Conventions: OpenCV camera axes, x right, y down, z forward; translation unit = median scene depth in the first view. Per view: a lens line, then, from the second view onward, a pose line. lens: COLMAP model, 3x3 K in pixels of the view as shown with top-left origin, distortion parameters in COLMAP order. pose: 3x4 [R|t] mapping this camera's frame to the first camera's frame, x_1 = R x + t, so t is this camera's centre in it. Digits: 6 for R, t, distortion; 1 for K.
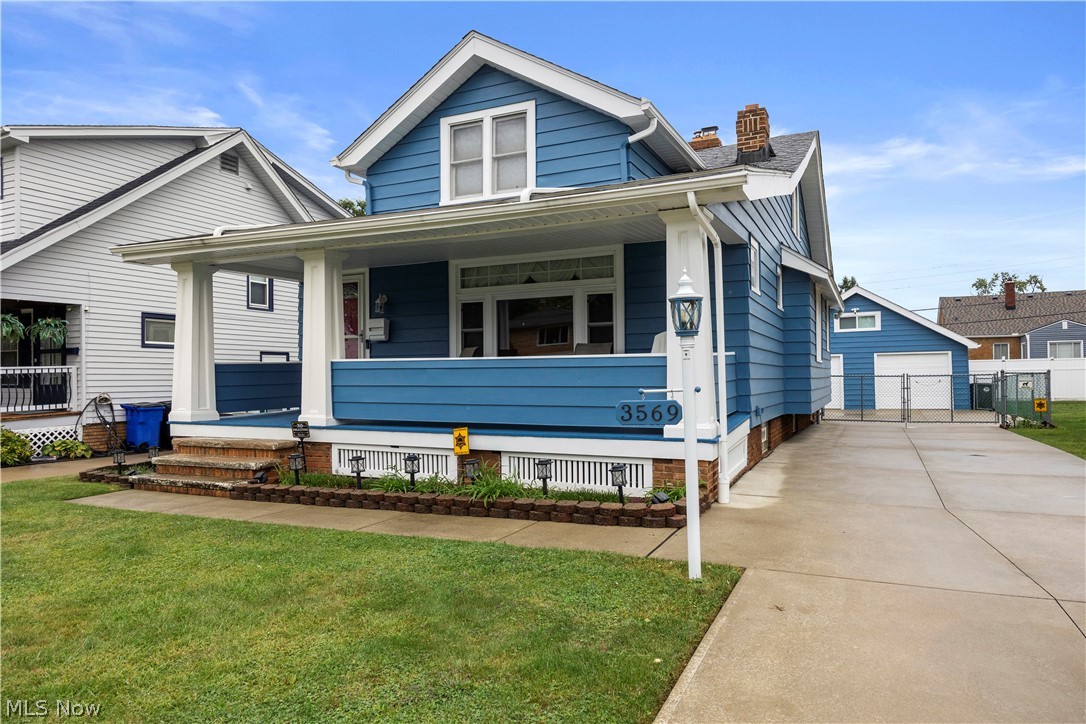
lens RADIAL K [[702.8, 0, 540.1], [0, 702.8, 369.4], [0, 0, 1]] dist [-0.001132, 0.001261]
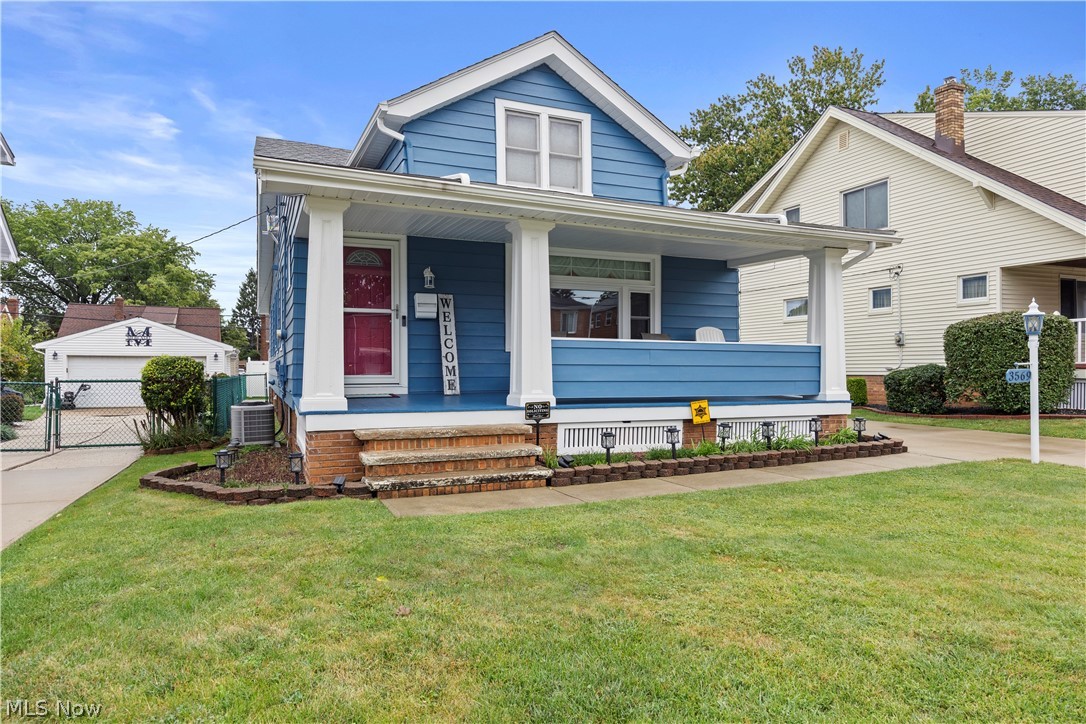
lens RADIAL K [[672.4, 0, 545.7], [0, 672.4, 364.2], [0, 0, 1]] dist [-0.005408, 0.000685]
pose [[0.660633, 0.015247, 0.750554, -0.879955], [-0.013269, 0.999875, -0.008632, 0.027596], [-0.750592, -0.004257, 0.660753, 0.351268]]
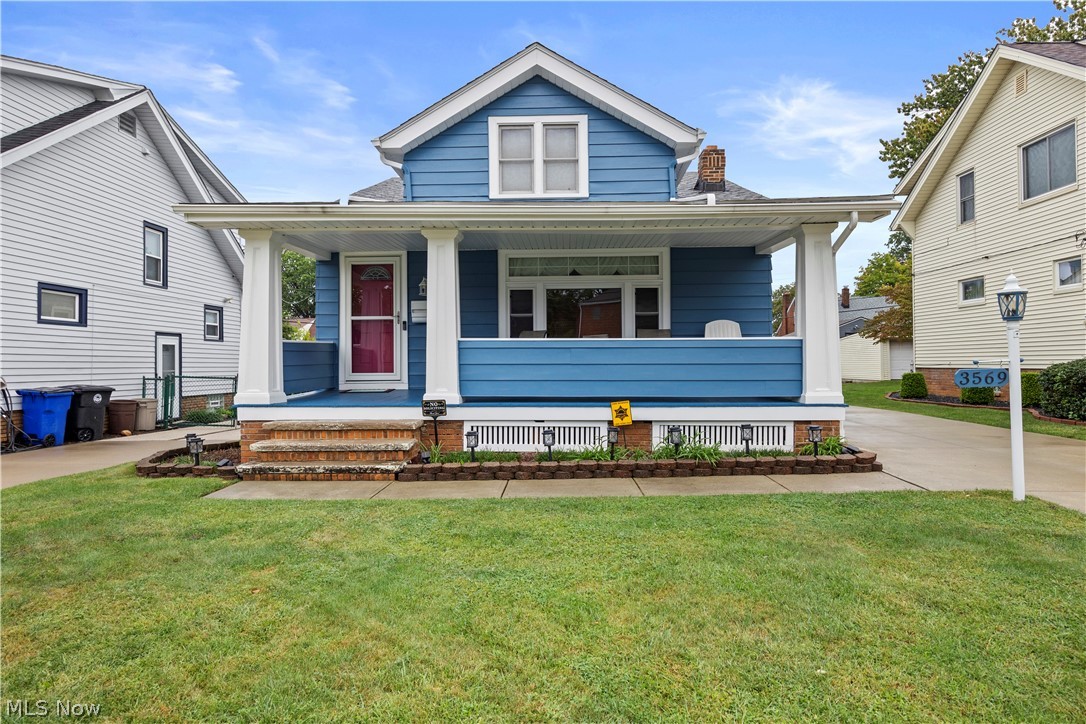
lens RADIAL K [[610.3, 0, 543.8], [0, 610.3, 351.8], [0, 0, 1]] dist [-0.004227, 0.000665]
pose [[0.916680, 0.010216, 0.399492, -0.476022], [-0.005878, 0.999910, -0.012084, 0.013775], [-0.399579, 0.008729, 0.916657, 0.127739]]
